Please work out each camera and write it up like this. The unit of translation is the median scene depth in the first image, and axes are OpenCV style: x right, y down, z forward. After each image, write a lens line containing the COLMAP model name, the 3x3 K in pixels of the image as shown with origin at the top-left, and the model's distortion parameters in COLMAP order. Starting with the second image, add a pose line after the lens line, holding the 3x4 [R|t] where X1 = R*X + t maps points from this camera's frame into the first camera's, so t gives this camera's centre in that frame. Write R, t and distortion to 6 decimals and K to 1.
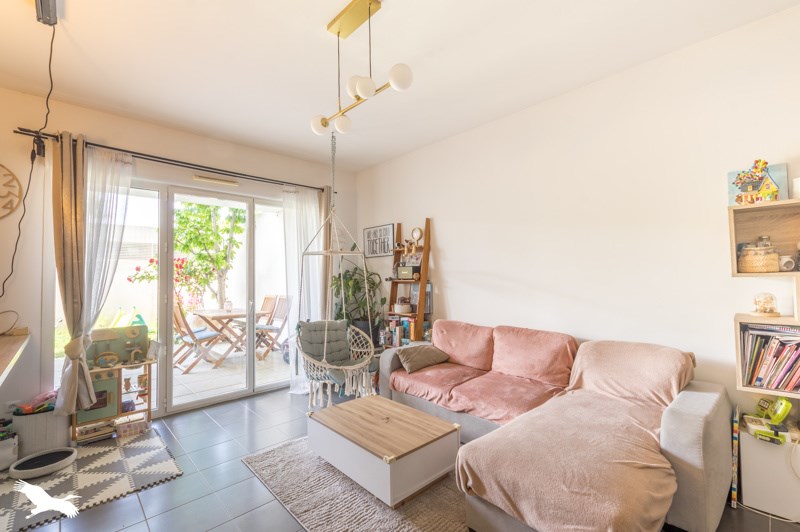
lens RADIAL K [[347.3, 0, 400.0], [0, 347.3, 266.0], [0, 0, 1]] dist [0.000251, 0.000038]
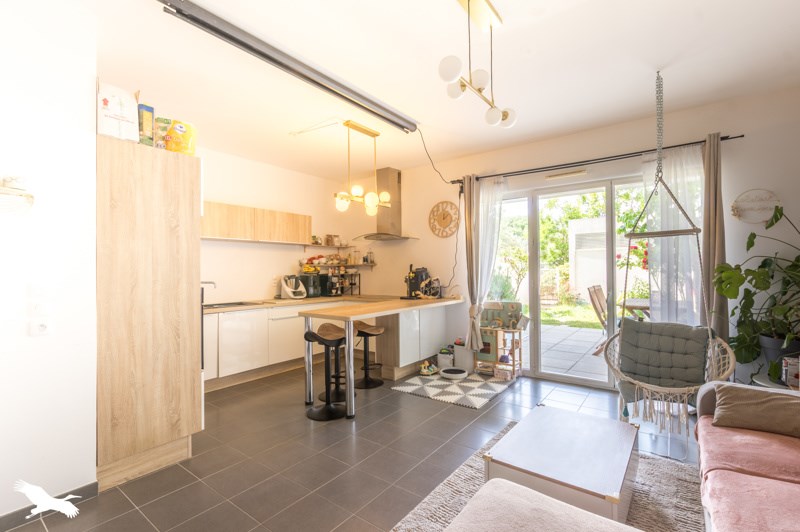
lens RADIAL K [[364.4, 0, 414.7], [0, 364.4, 266.5], [0, 0, 1]] dist [0.000033, 0.000005]
pose [[0.182124, 0.004849, -0.983264, 0.569128], [0.039183, 0.999158, 0.012185, 0.002949], [0.982495, -0.040747, 0.181781, 0.388198]]
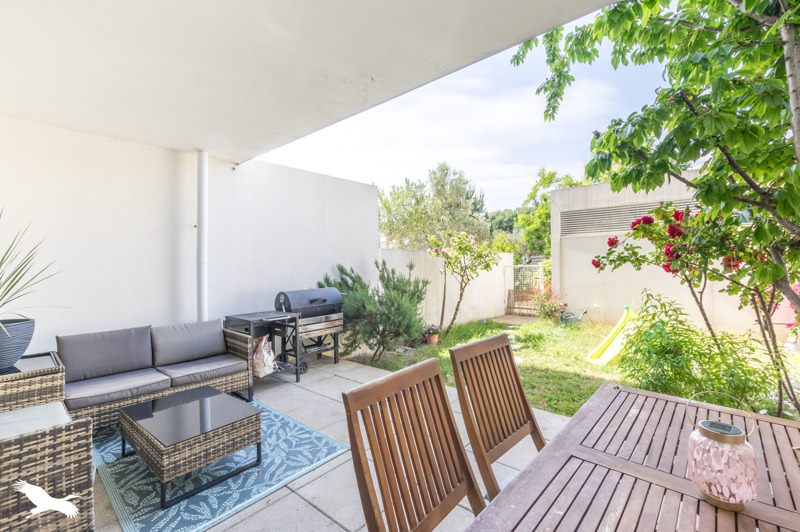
lens RADIAL K [[347.3, 0, 400.0], [0, 347.3, 266.0], [0, 0, 1]] dist [0.000251, 0.000038]
pose [[0.064059, 0.023837, -0.997661, -0.583833], [0.035115, 0.999042, 0.026124, 0.042344], [0.997328, -0.036707, 0.063161, 1.486628]]
